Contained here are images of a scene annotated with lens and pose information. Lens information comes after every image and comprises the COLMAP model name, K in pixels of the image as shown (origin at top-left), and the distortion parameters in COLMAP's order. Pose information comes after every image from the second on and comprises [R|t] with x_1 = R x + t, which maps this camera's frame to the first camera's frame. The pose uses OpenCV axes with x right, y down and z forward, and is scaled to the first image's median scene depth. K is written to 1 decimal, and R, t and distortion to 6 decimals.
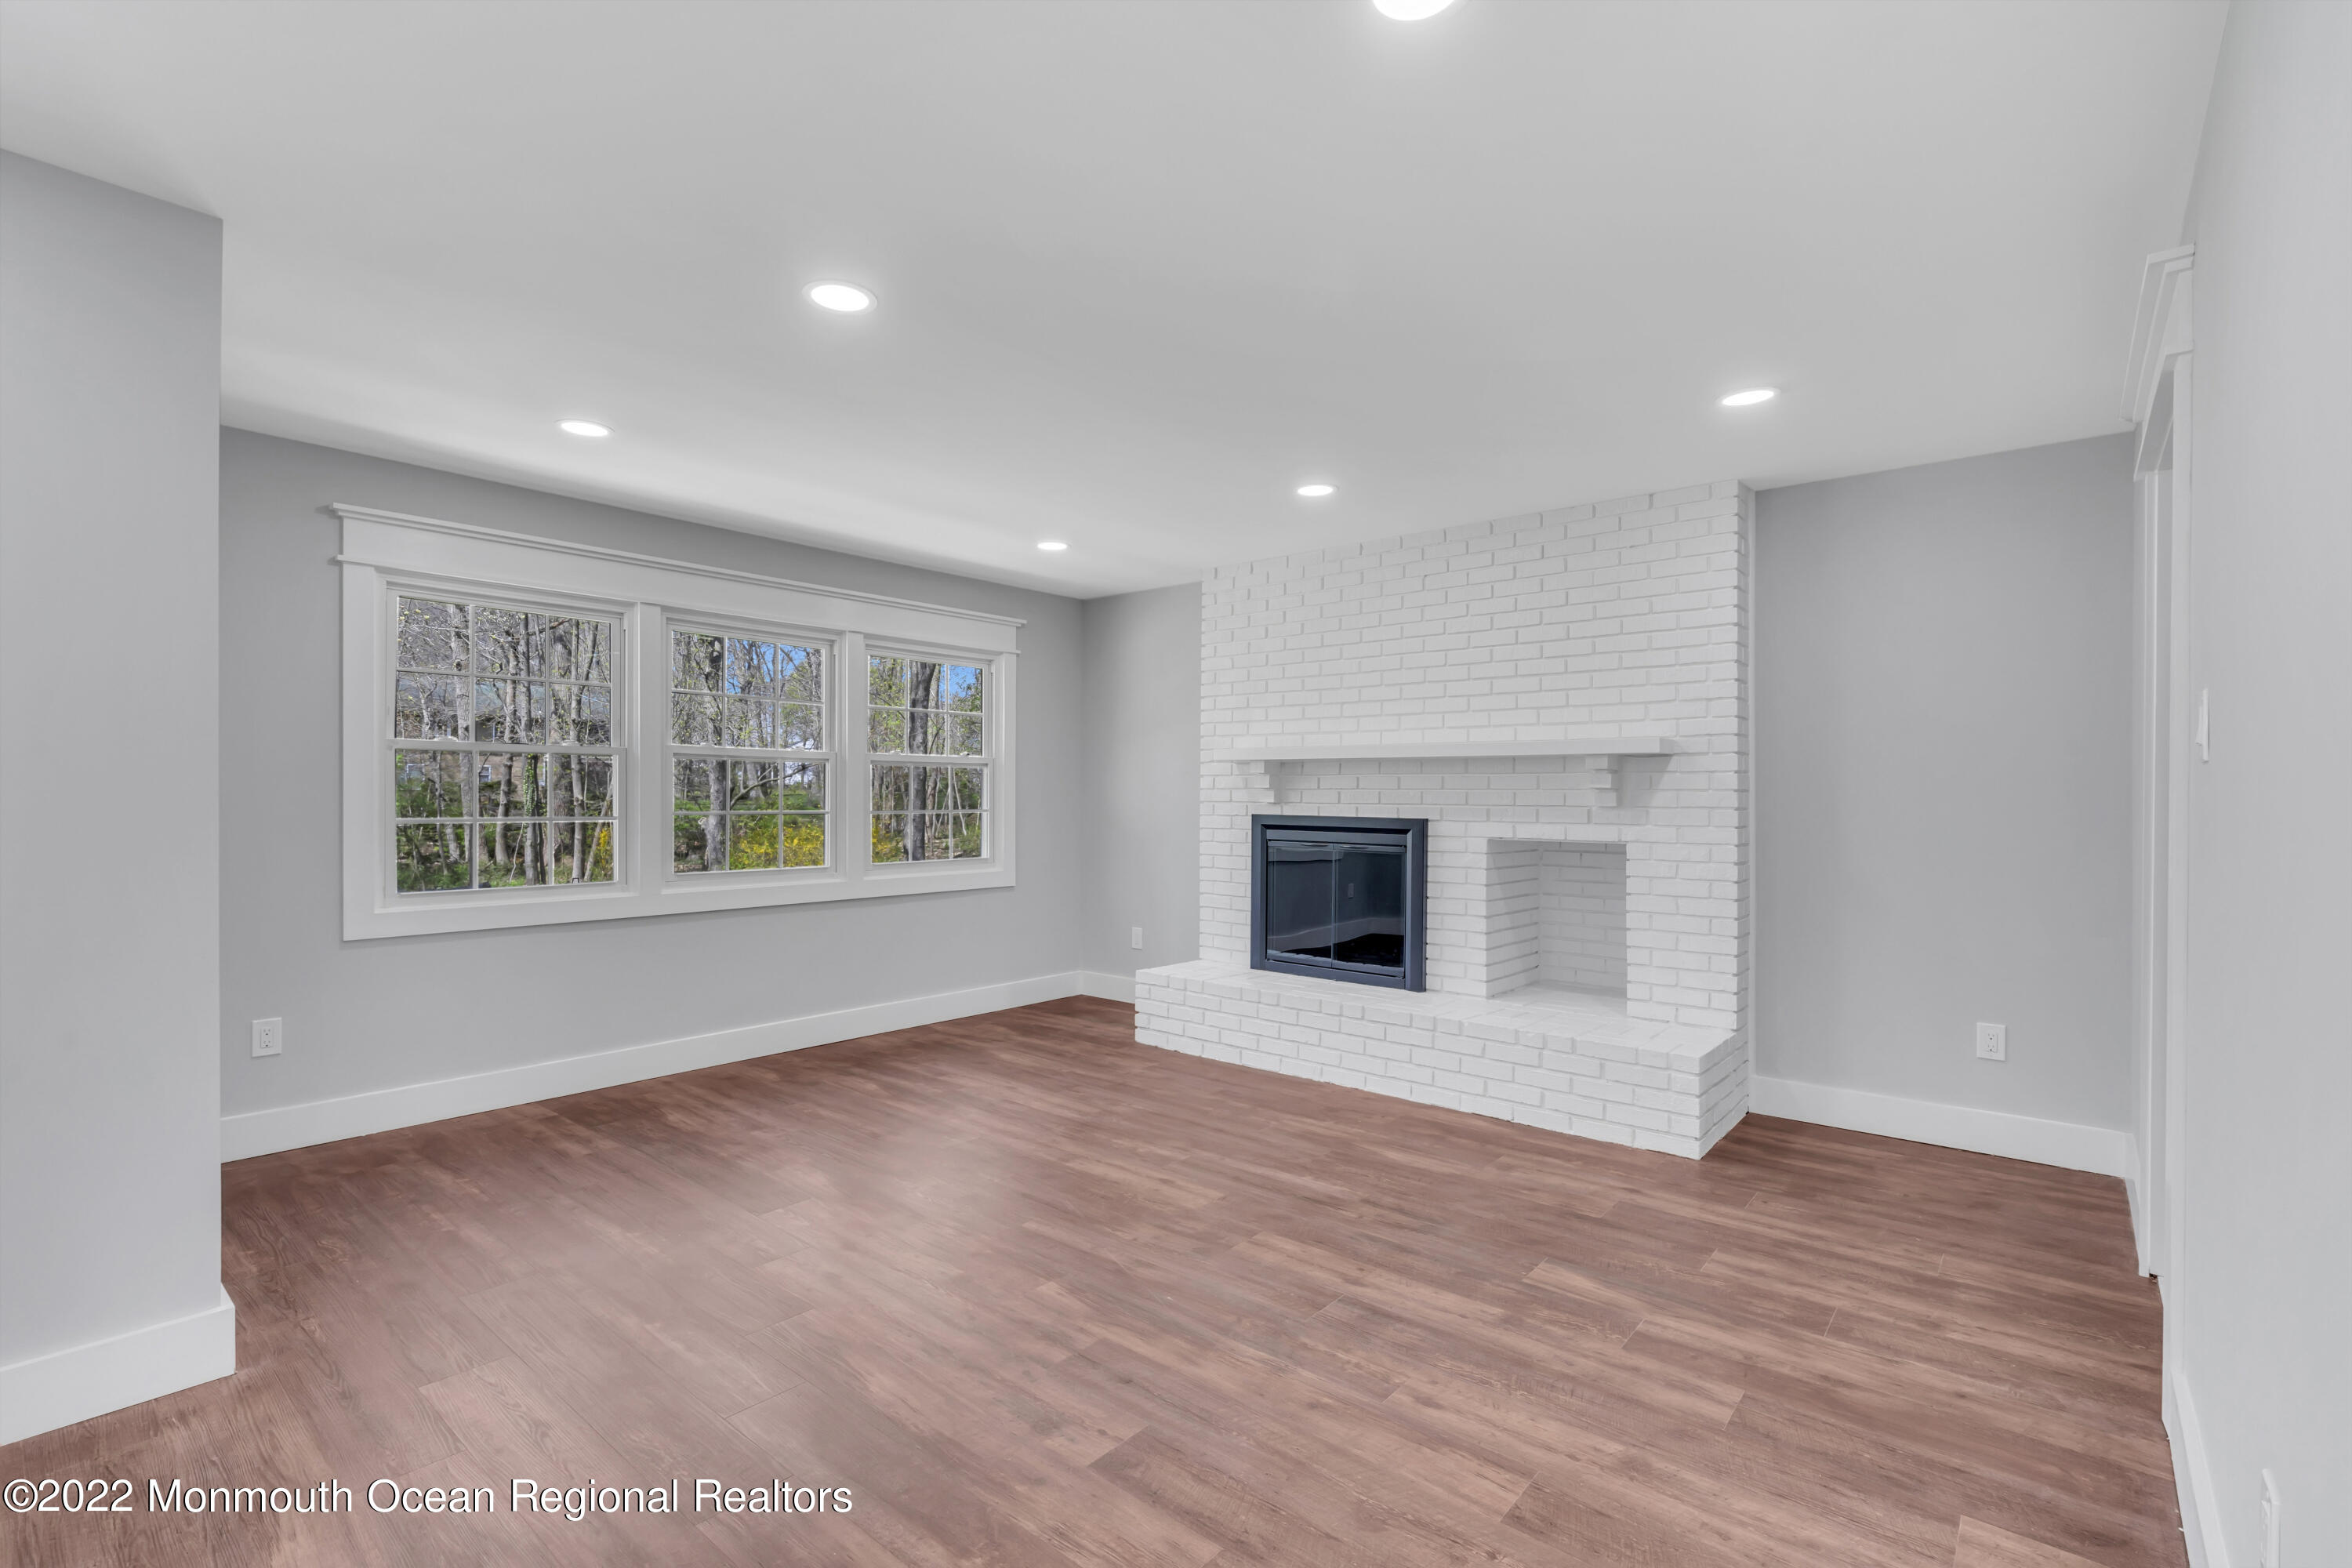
lens RADIAL K [[1056.2, 0, 1165.0], [0, 1056.2, 792.7], [0, 0, 1]] dist [-0.004305, 0.001215]
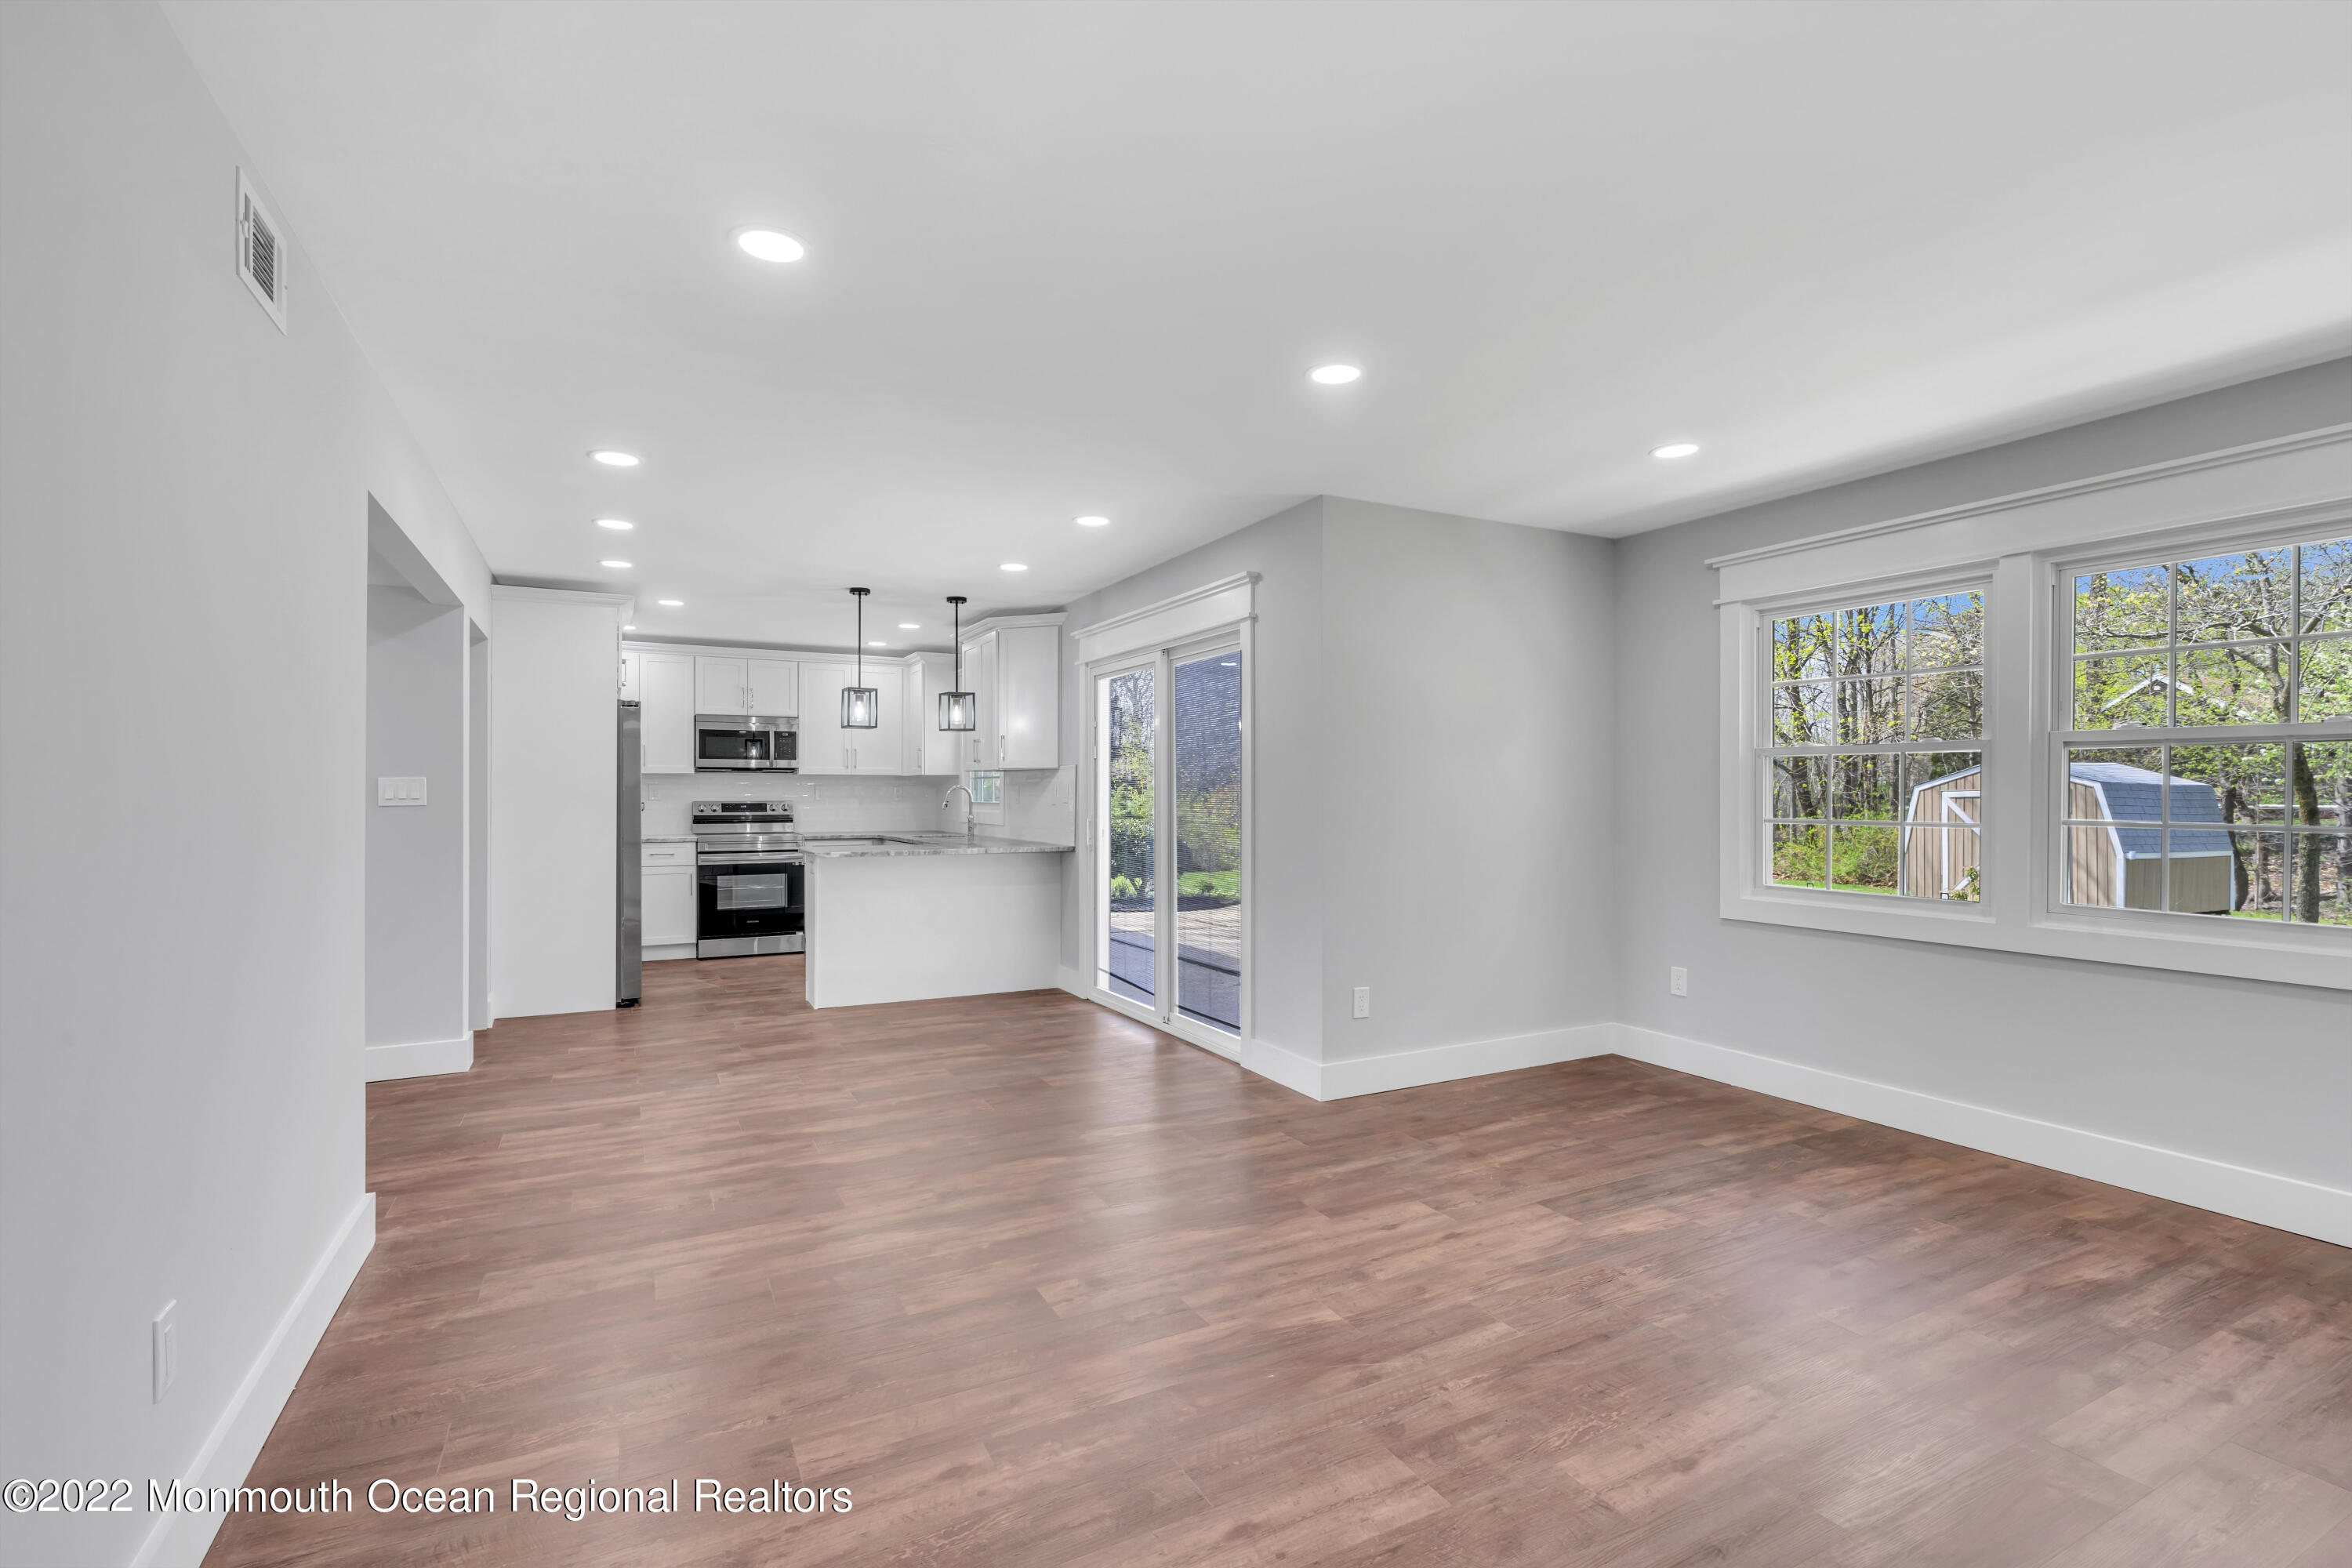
lens RADIAL K [[1056.2, 0, 1165.0], [0, 1056.2, 792.7], [0, 0, 1]] dist [-0.004305, 0.001215]
pose [[-0.378292, -0.004071, -0.925677, 0.507688], [-0.000723, 0.999991, -0.004103, 0.001733], [0.925686, -0.000882, -0.378291, 0.752264]]
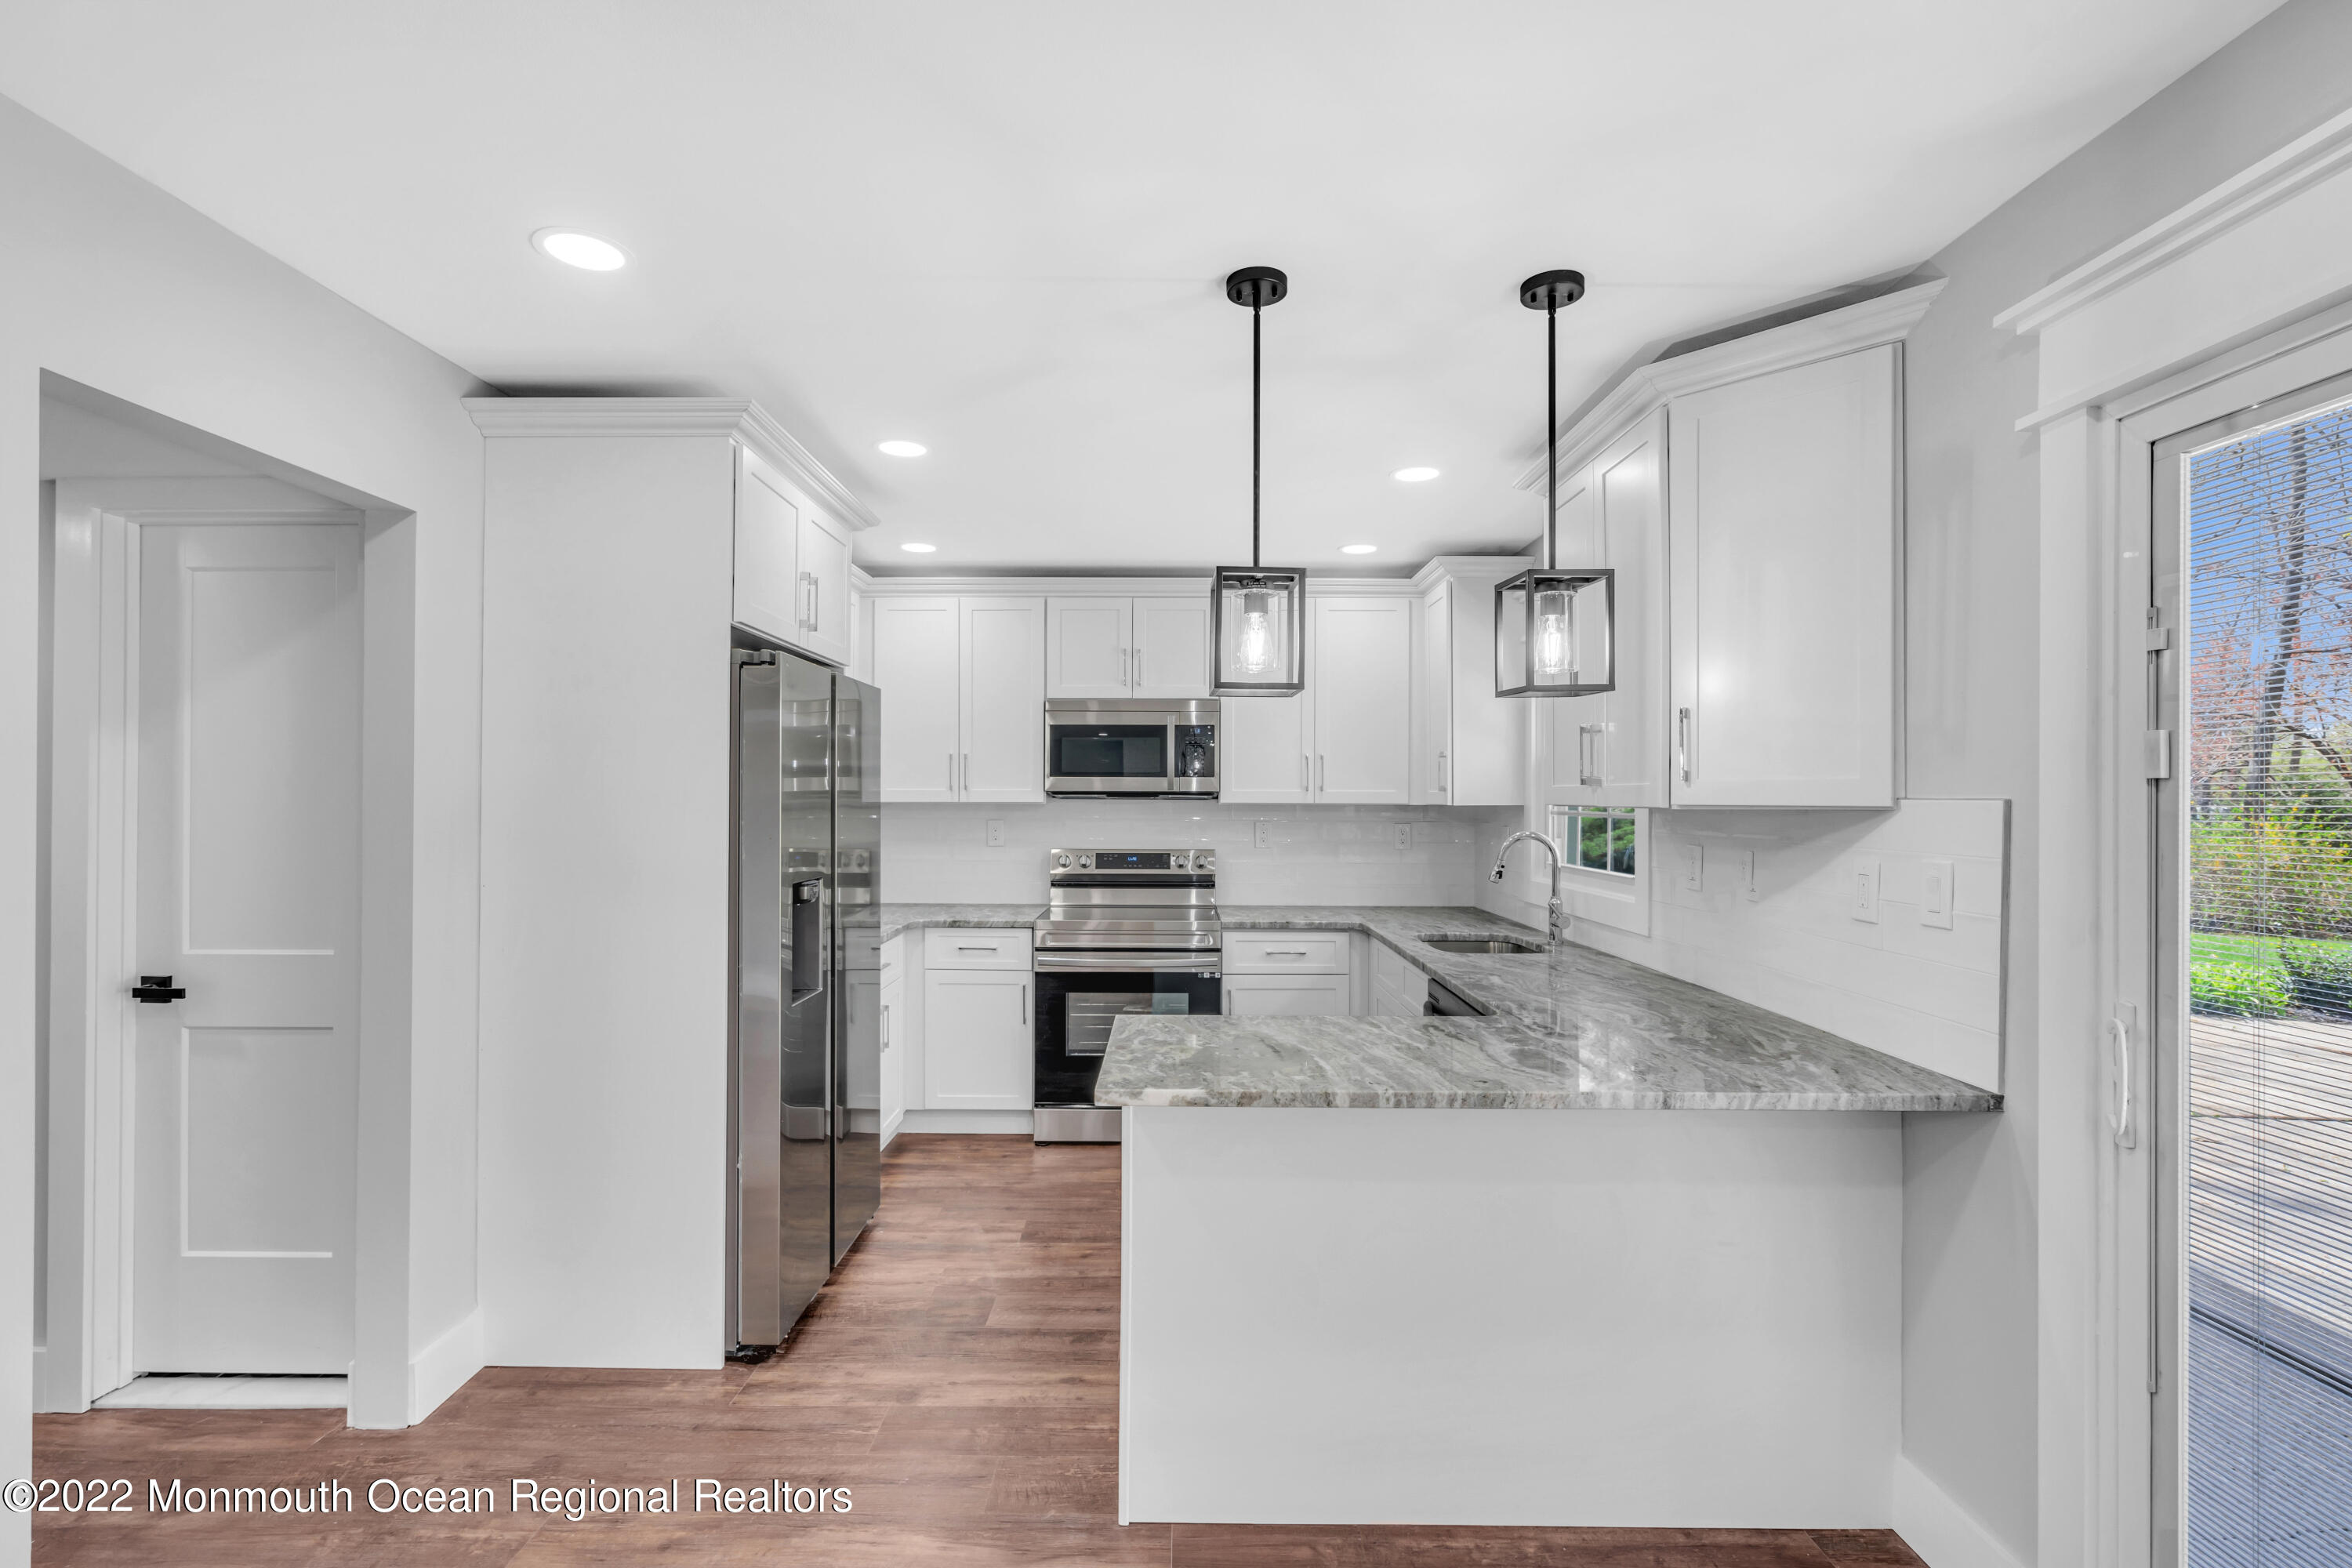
lens RADIAL K [[1056.2, 0, 1165.0], [0, 1056.2, 792.7], [0, 0, 1]] dist [-0.004305, 0.001215]
pose [[-0.770188, -0.010145, -0.637736, -0.328380], [-0.006843, 0.999947, -0.007643, -0.042347], [0.637780, -0.001522, -0.770217, 0.166932]]
